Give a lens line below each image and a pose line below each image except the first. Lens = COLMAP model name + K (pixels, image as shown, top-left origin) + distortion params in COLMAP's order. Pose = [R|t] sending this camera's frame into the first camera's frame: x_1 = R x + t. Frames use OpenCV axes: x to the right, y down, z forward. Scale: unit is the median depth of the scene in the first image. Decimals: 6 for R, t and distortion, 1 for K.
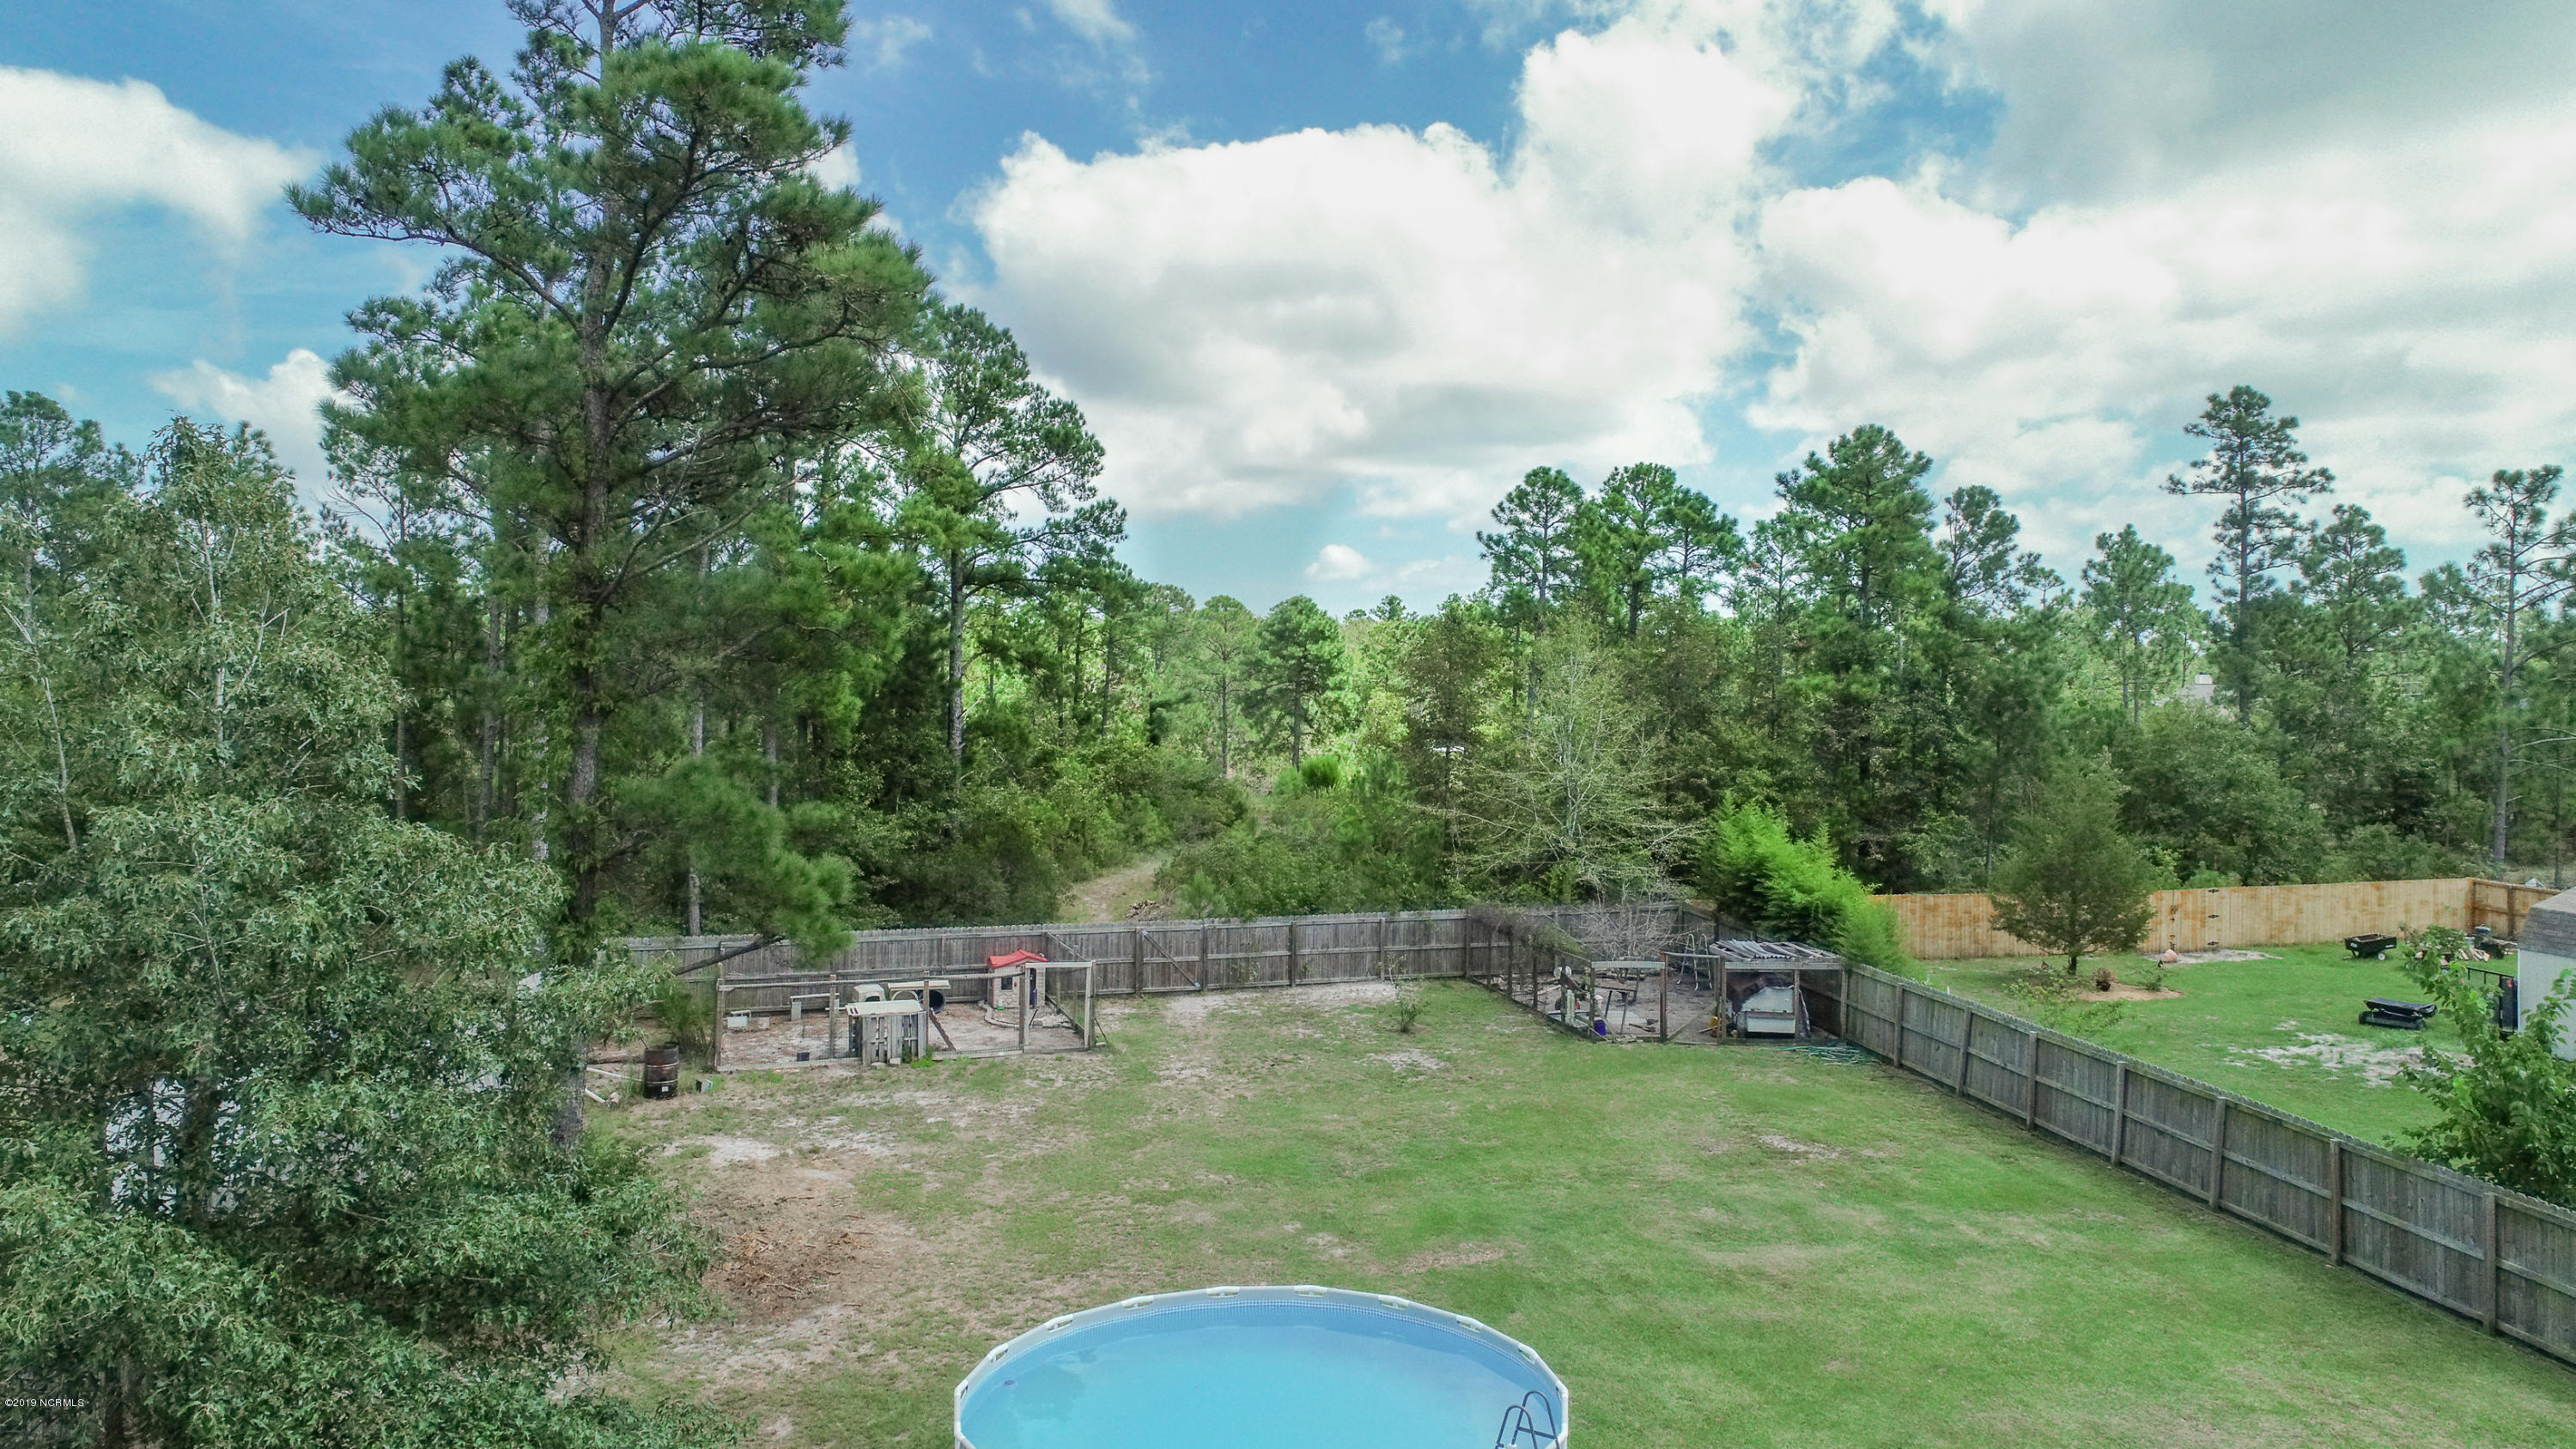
lens RADIAL K [[1724.0, 0, 1316.9], [0, 1724.0, 670.2], [0, 0, 1]] dist [-0.001886, 0.002441]
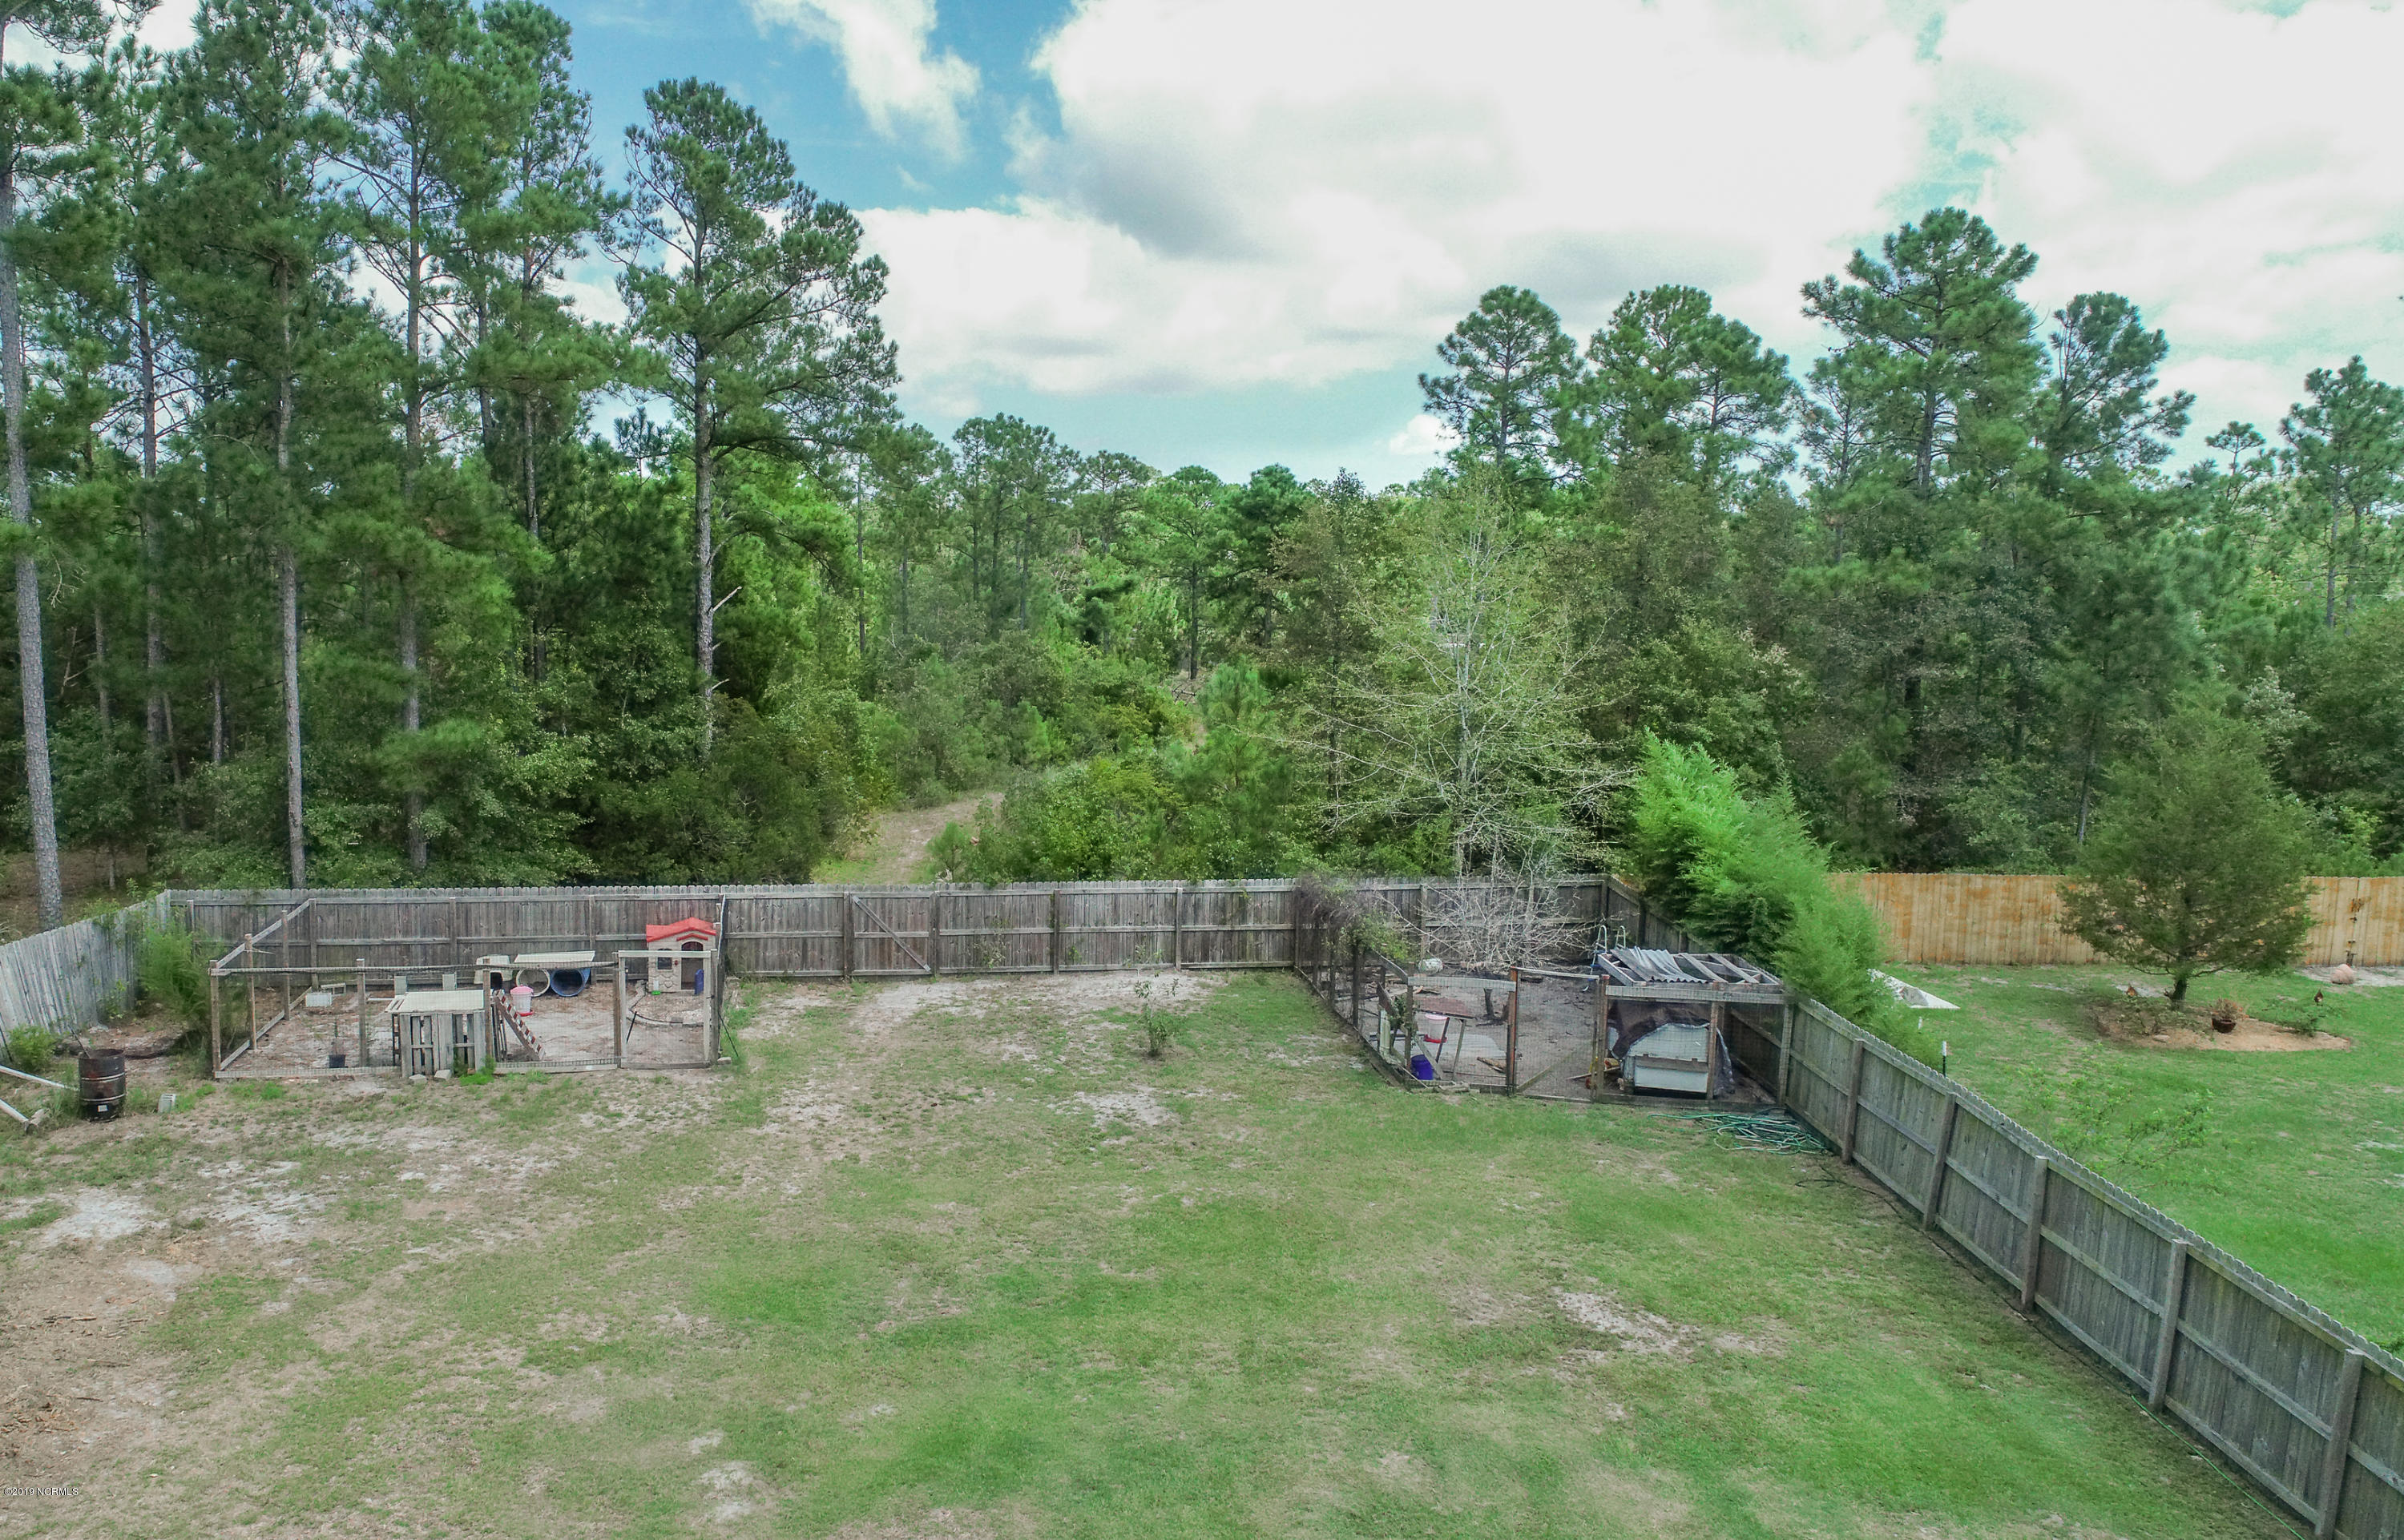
lens RADIAL K [[1834.9, 0, 1055.5], [0, 1834.9, 772.3], [0, 0, 1]] dist [-0.012334, 0.013365]
pose [[0.984052, 0.023793, -0.176280, 0.108164], [-0.002613, 0.992841, 0.119418, -0.000803], [0.177859, -0.117053, 0.977069, 0.189814]]
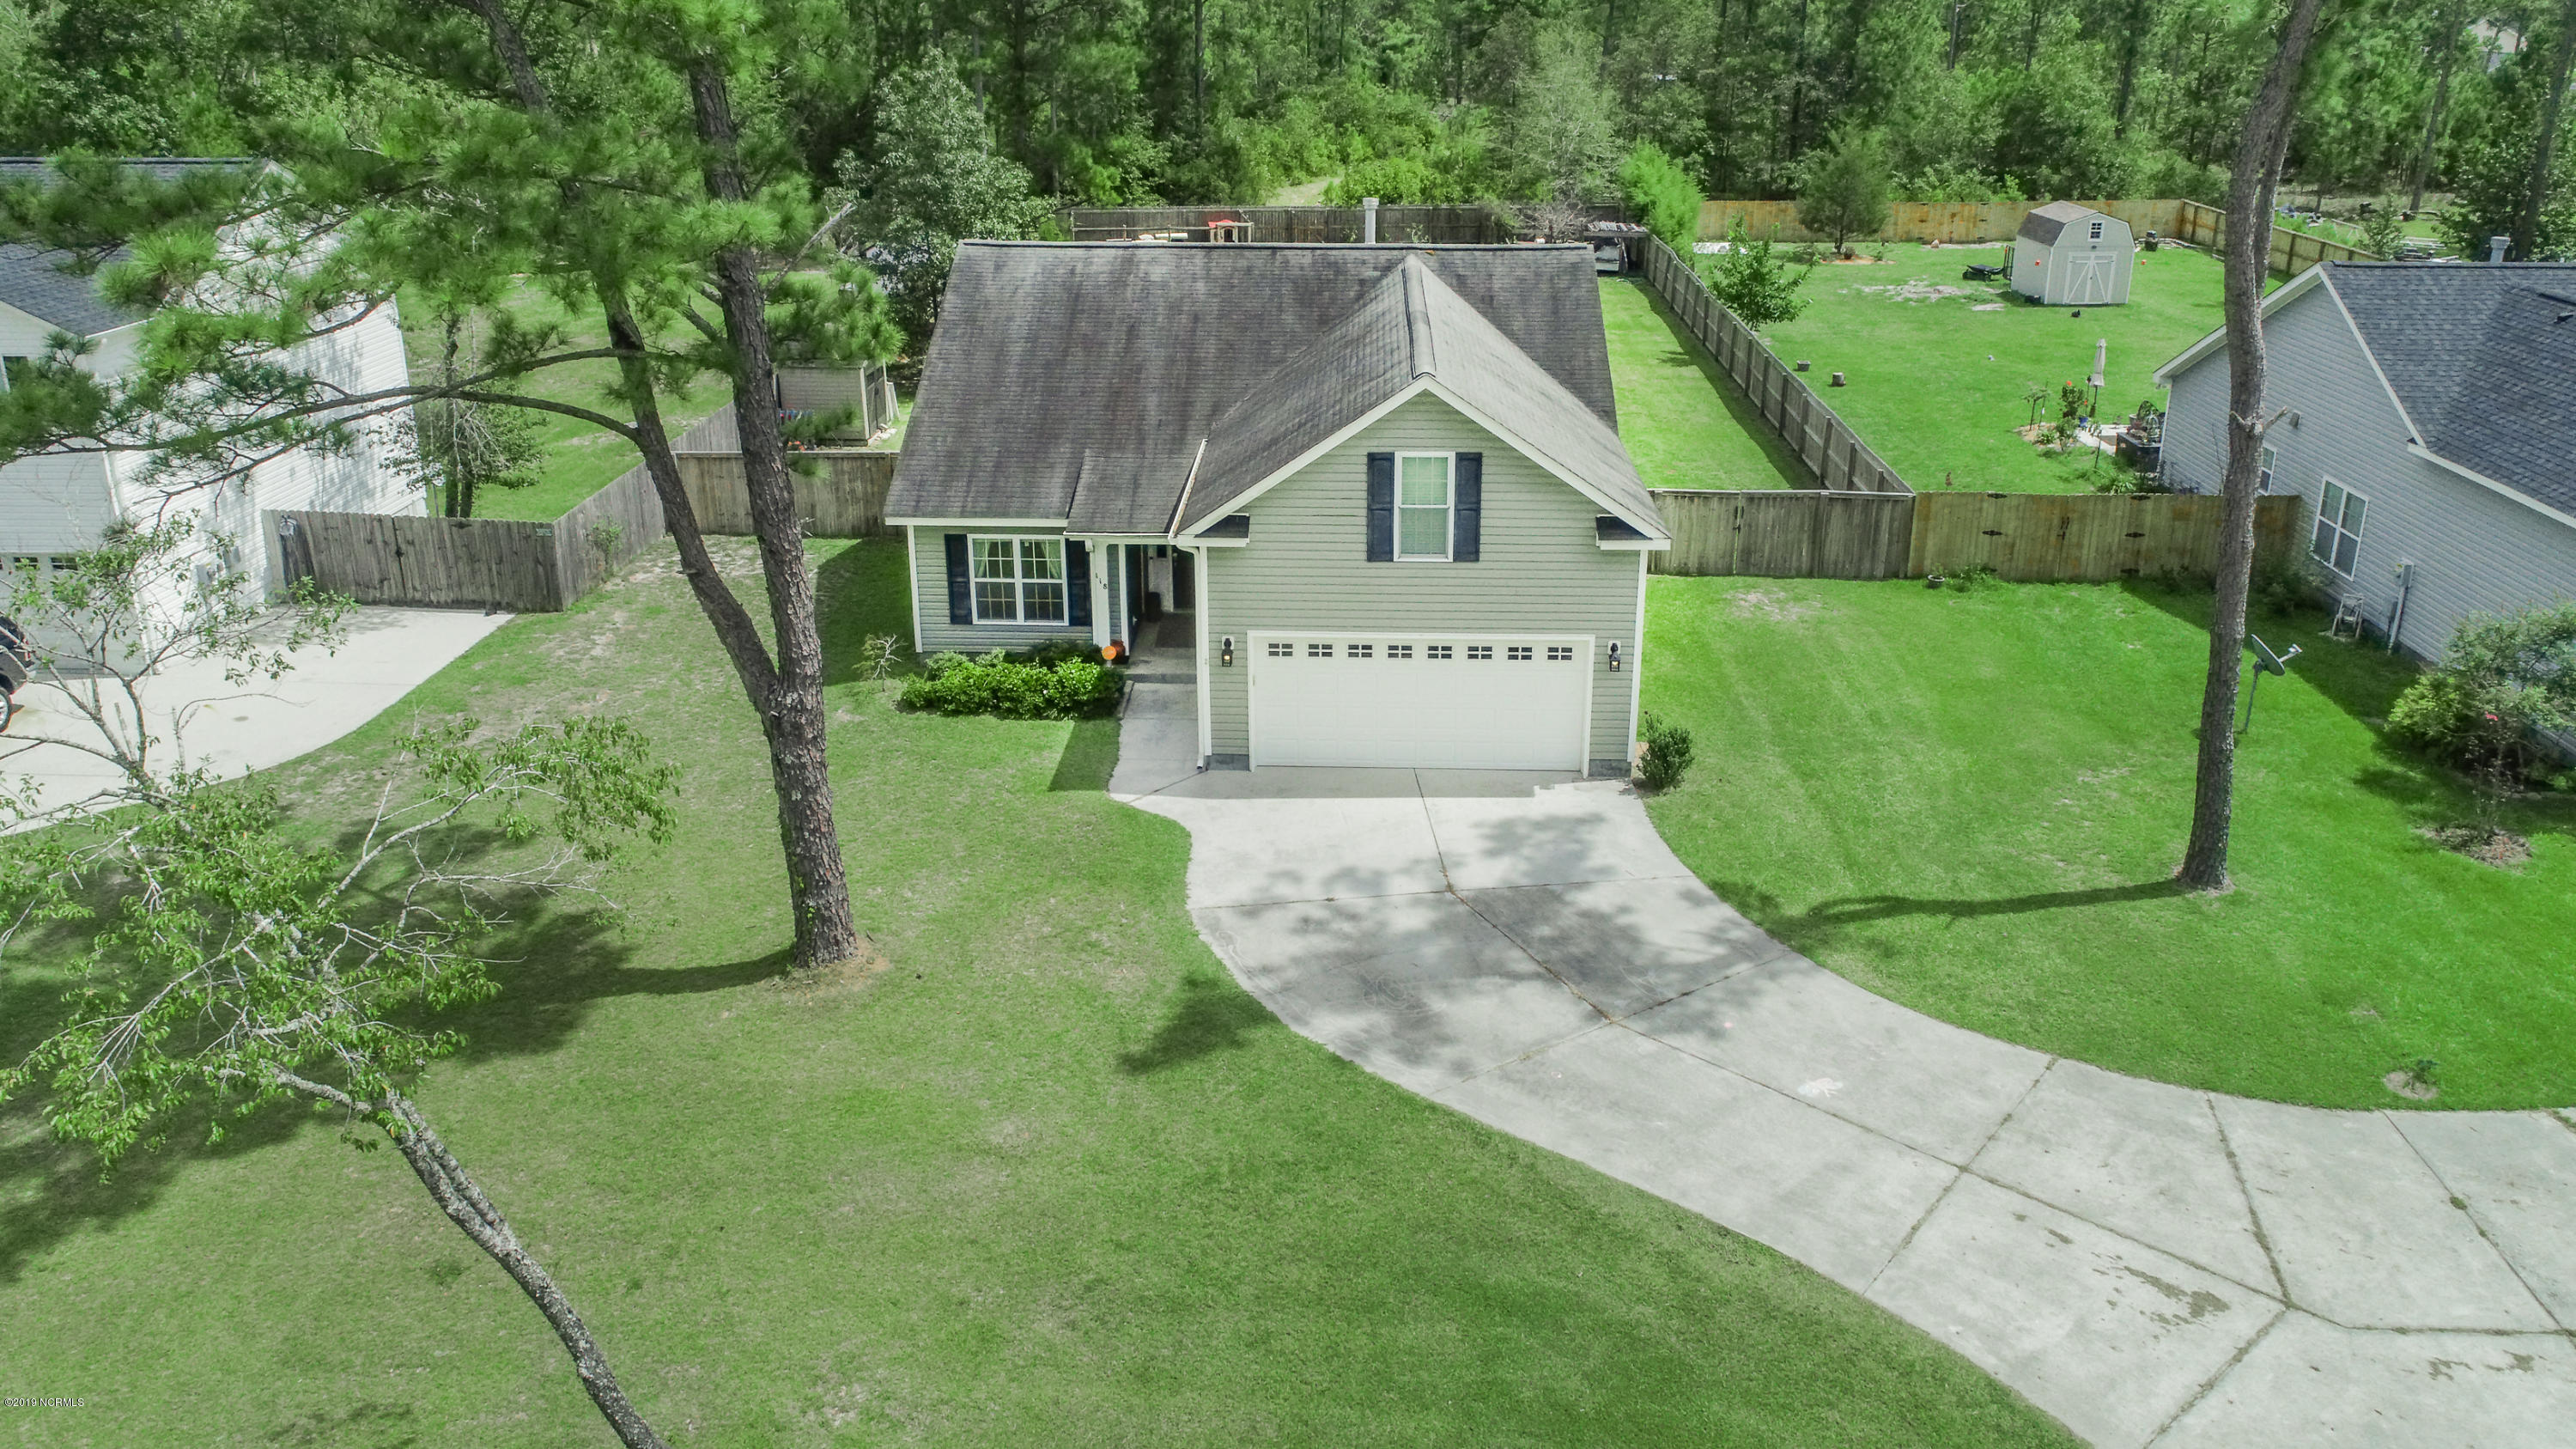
lens RADIAL K [[1824.6, 0, 1327.6], [0, 1824.6, 529.3], [0, 0, 1]] dist [-0.001739, 0.003093]
pose [[0.982994, 0.051270, -0.176335, 0.242849], [0.003396, 0.954996, 0.296600, -0.080741], [0.183606, -0.292155, 0.938581, -0.740636]]
